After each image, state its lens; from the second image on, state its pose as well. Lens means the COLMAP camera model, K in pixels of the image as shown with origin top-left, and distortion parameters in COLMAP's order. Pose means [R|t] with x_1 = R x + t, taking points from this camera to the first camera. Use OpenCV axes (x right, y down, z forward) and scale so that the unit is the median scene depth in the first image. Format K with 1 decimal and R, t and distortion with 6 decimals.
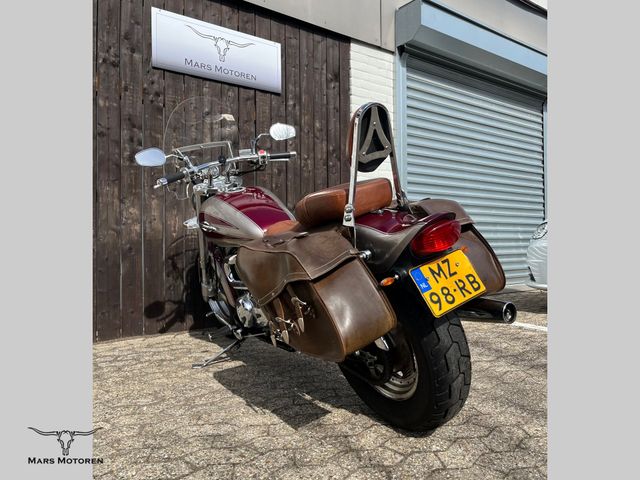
lens RADIAL K [[495.8, 0, 331.6], [0, 495.8, 242.0], [0, 0, 1]] dist [0.036891, -0.001735]
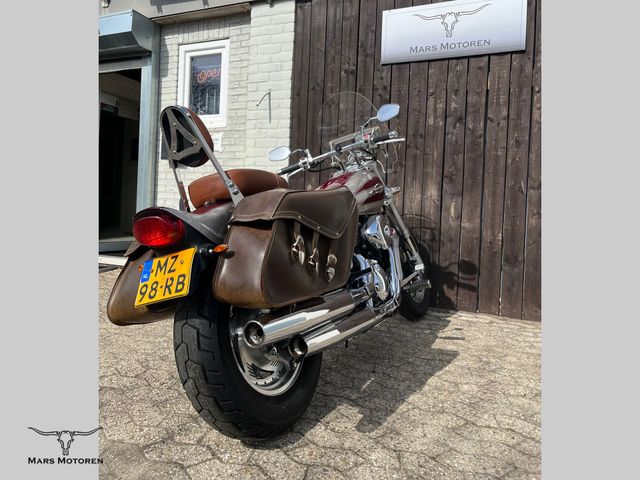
lens RADIAL K [[478.2, 0, 311.1], [0, 478.2, 212.4], [0, 0, 1]] dist [0.032001, -0.002750]
pose [[0.446312, 0.043461, -0.893821, 0.519182], [-0.039128, 0.998812, 0.029028, -0.038216], [0.894022, 0.022018, 0.447482, 0.352434]]
